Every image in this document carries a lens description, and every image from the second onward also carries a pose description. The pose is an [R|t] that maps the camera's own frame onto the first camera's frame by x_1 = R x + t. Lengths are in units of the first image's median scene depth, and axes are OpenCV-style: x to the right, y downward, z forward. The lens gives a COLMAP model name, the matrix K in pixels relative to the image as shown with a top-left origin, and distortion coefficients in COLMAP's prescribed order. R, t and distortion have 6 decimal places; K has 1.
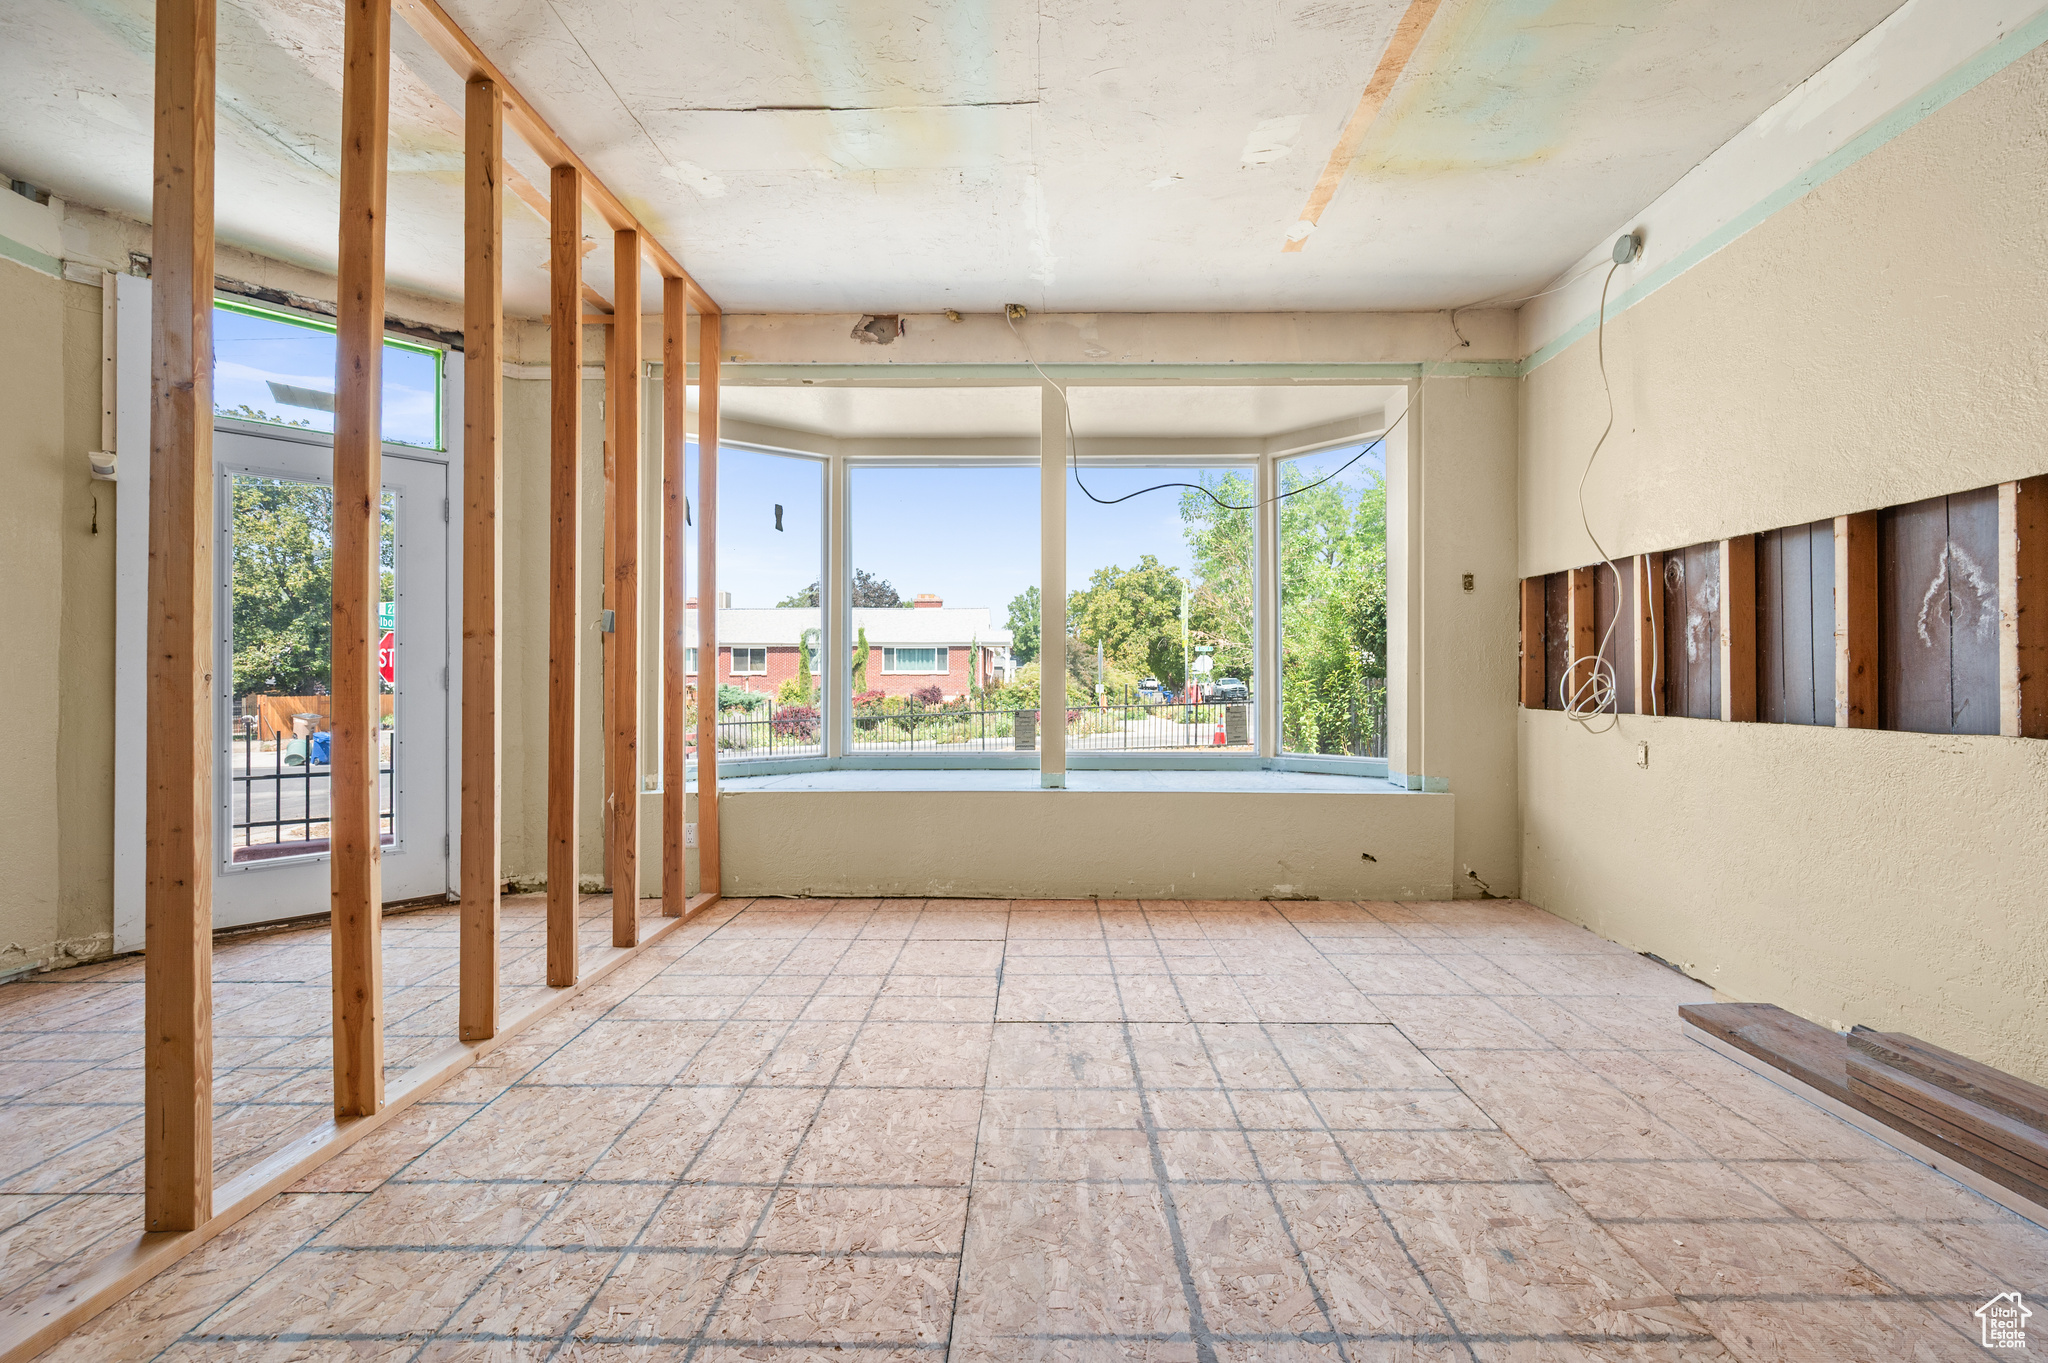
lens RADIAL K [[825.6, 0, 1034.8], [0, 825.6, 671.2], [0, 0, 1]] dist [-0.001026, -0.000146]
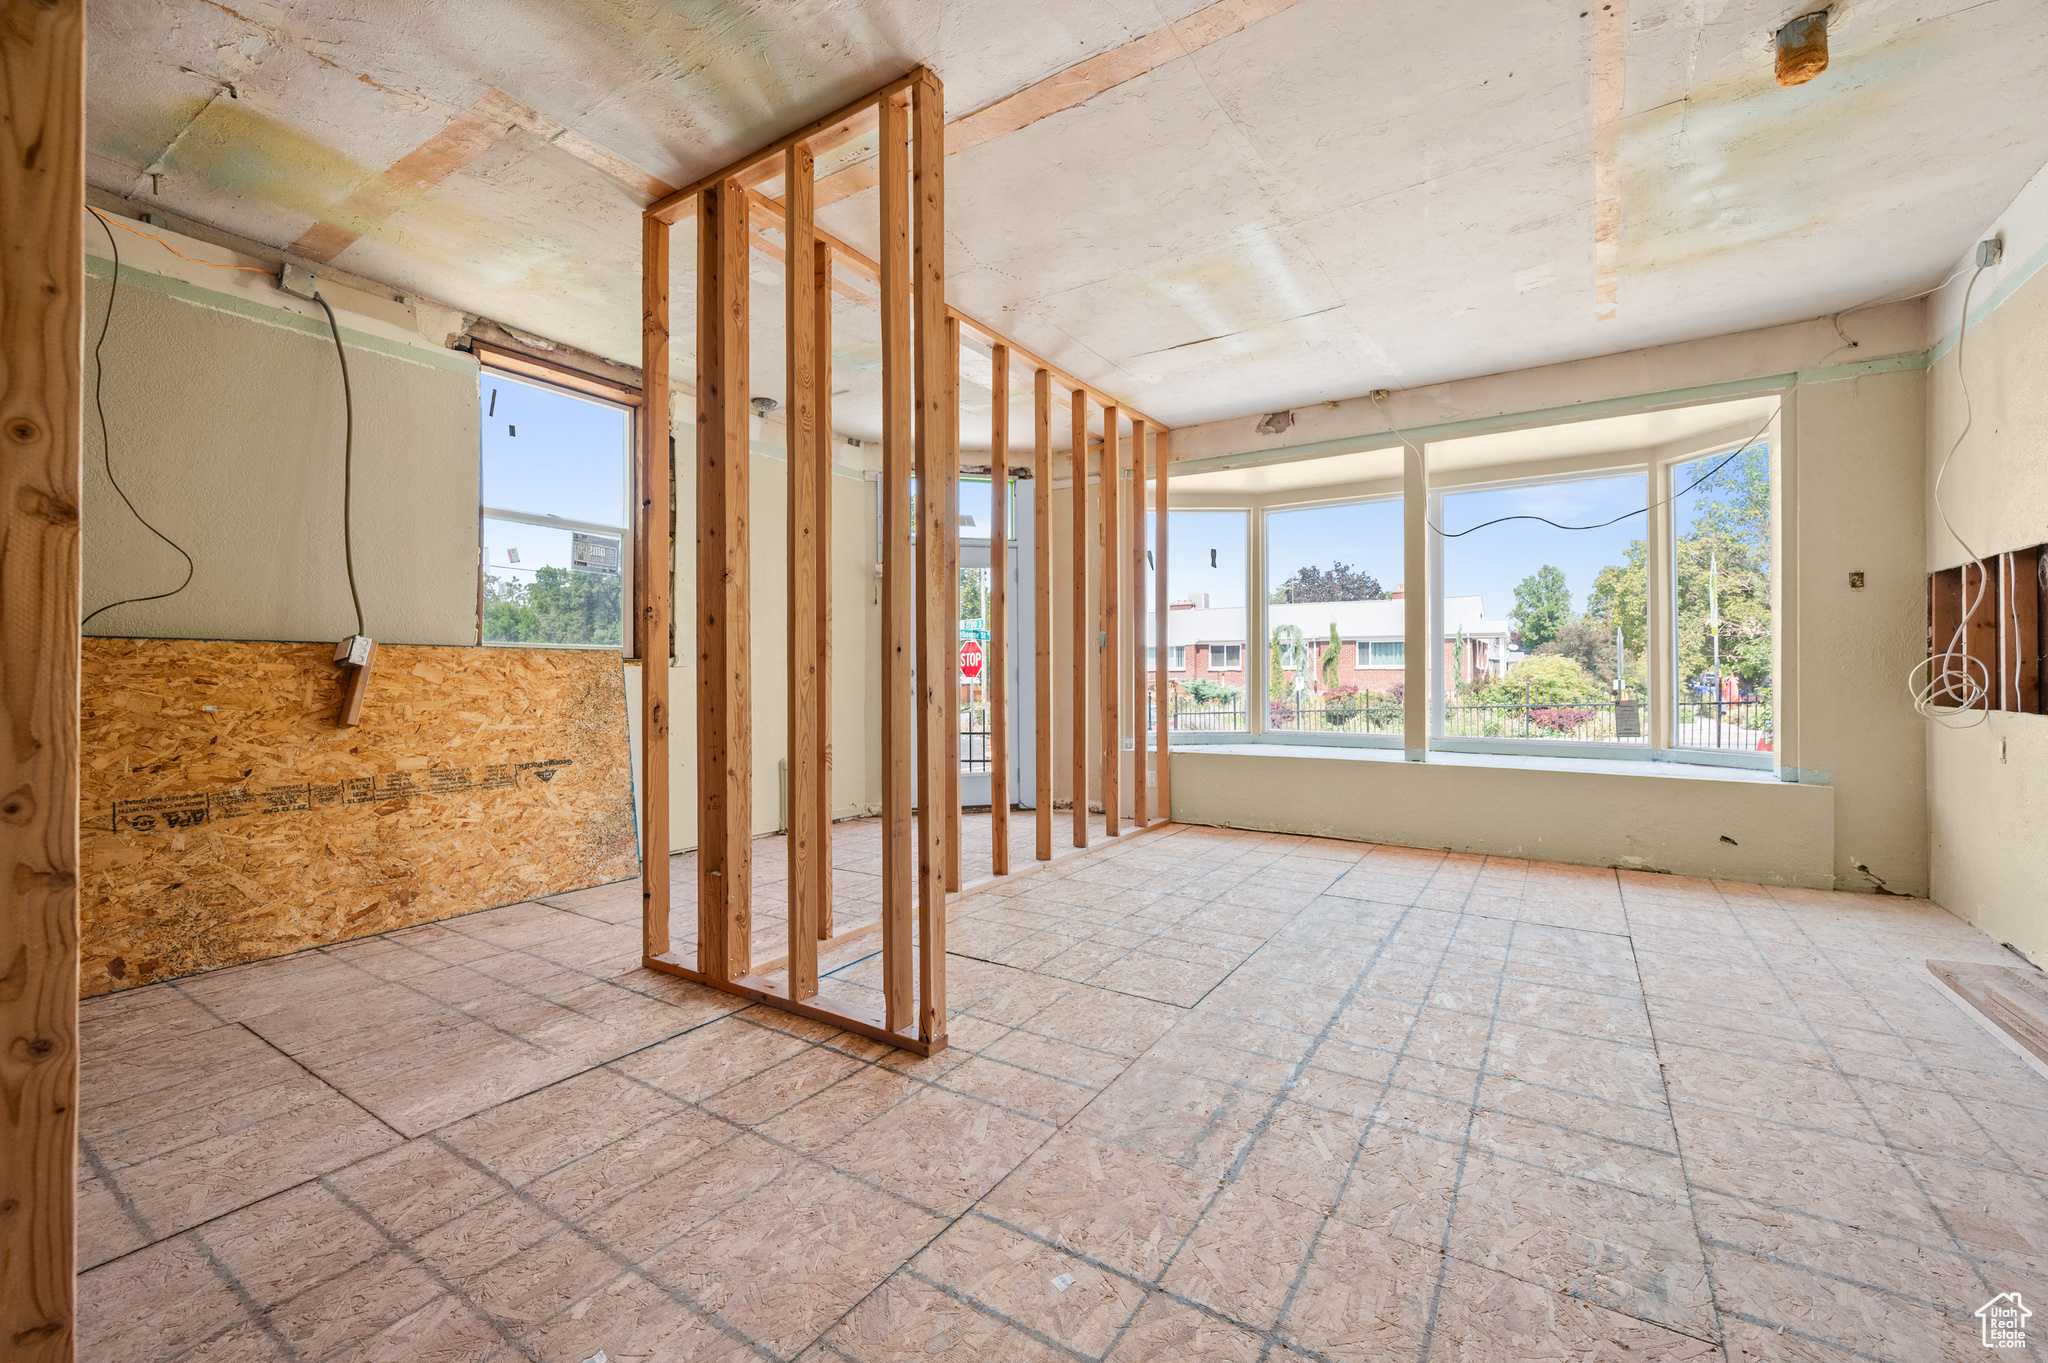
lens RADIAL K [[825.6, 0, 1034.8], [0, 825.6, 671.2], [0, 0, 1]] dist [-0.001026, -0.000146]
pose [[0.844505, -0.003713, -0.535535, 0.232838], [0.007036, 0.999967, 0.004162, -0.007567], [0.535501, -0.007283, 0.844503, -0.430783]]
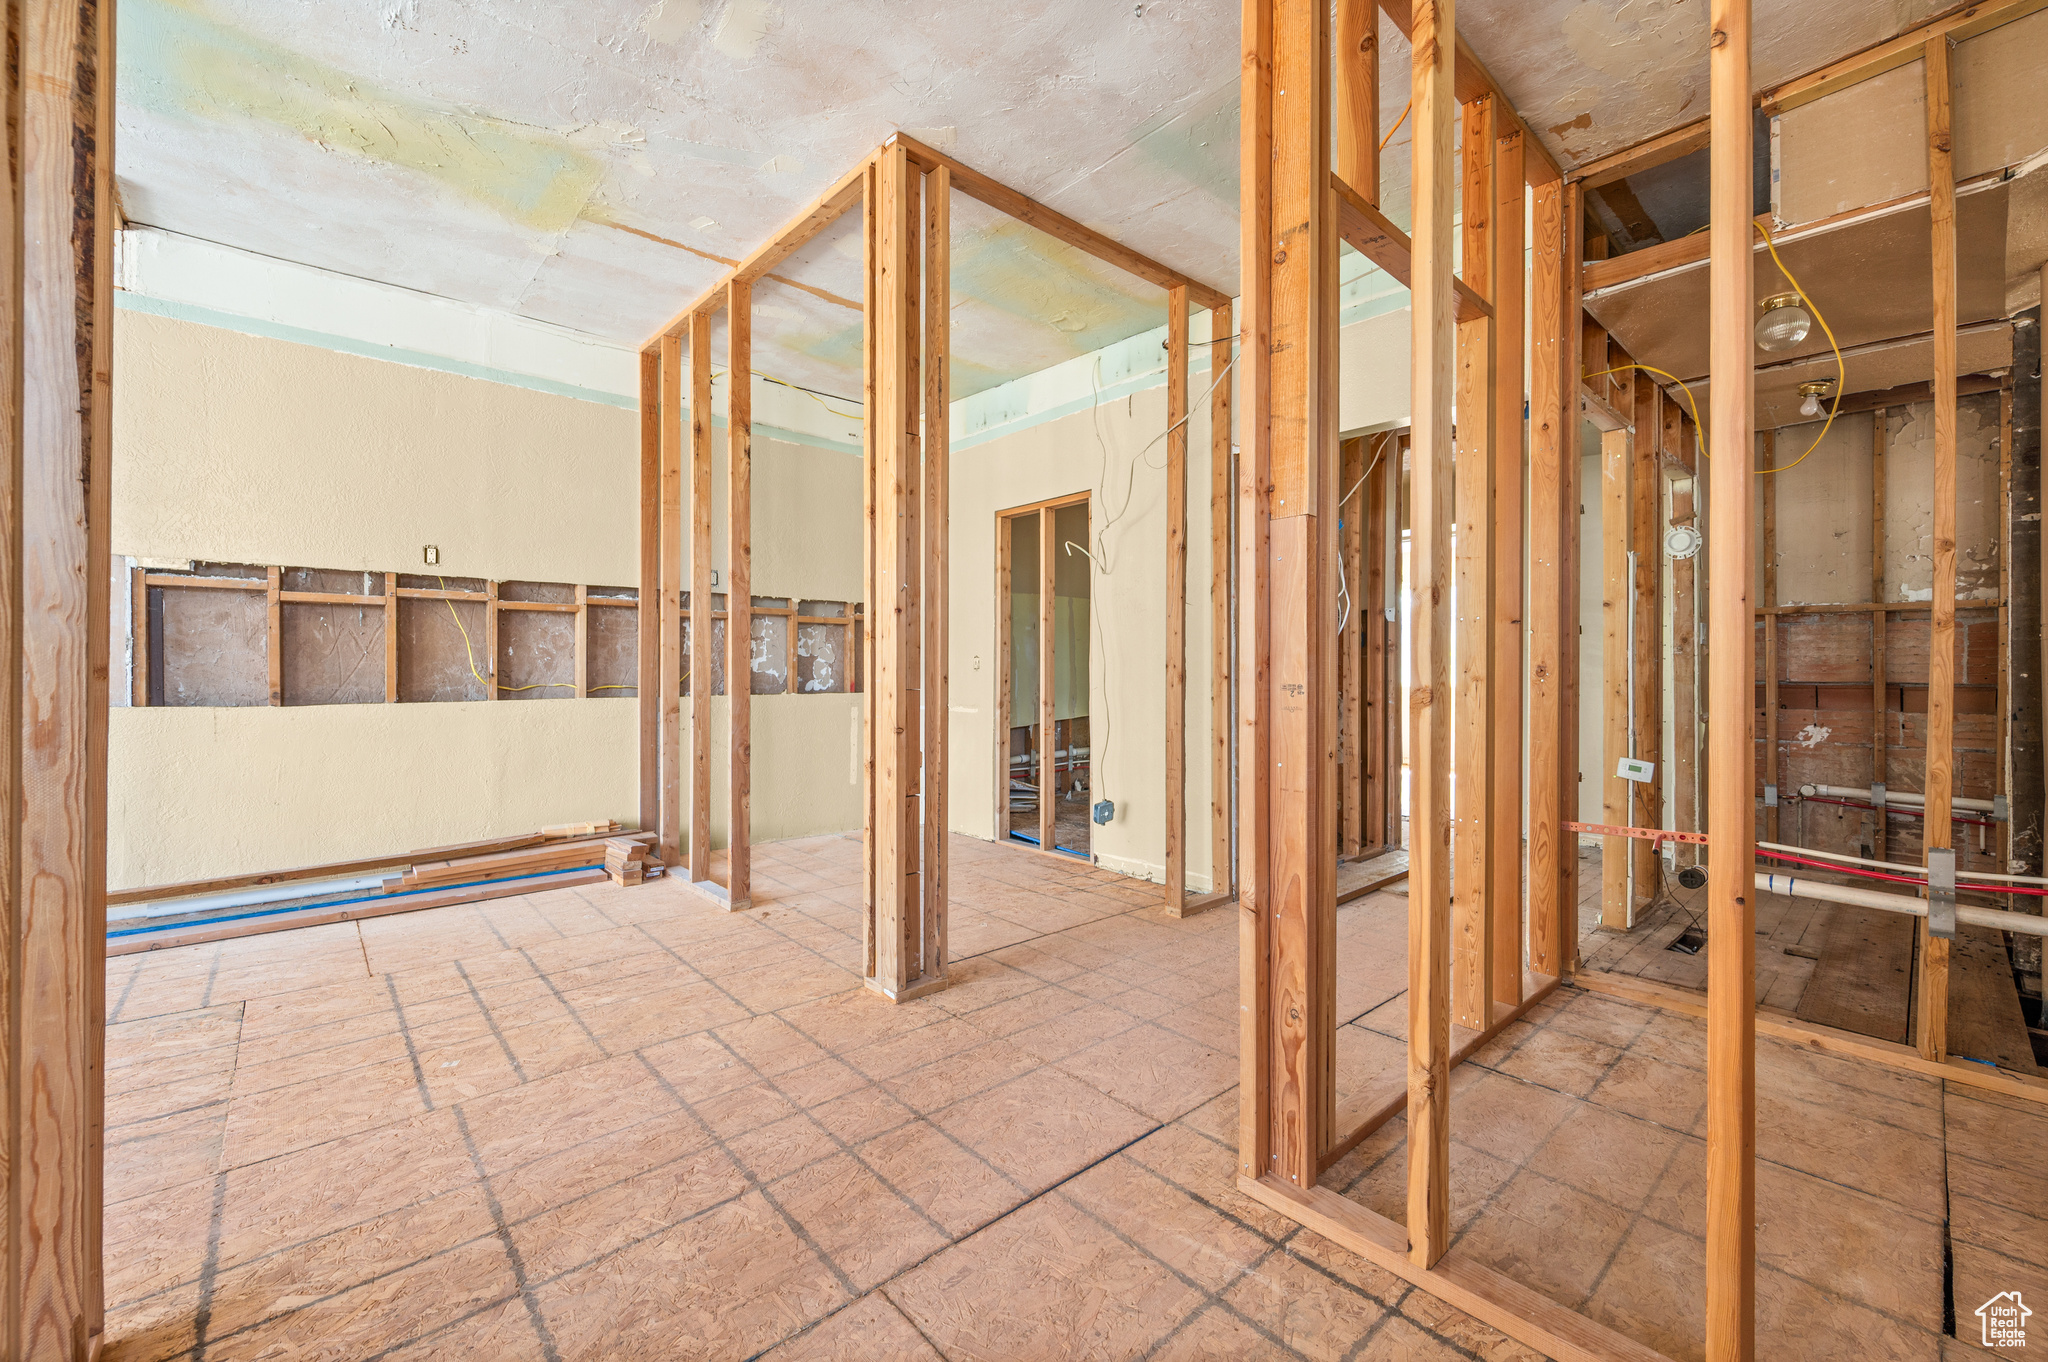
lens RADIAL K [[825.6, 0, 1034.8], [0, 825.6, 670.7], [0, 0, 1]] dist [-0.001026, -0.000146]
pose [[-0.670867, 0.002047, 0.741574, -0.707172], [-0.010565, 0.999868, -0.012317, -0.001025], [-0.741502, -0.016098, -0.670758, 0.000840]]
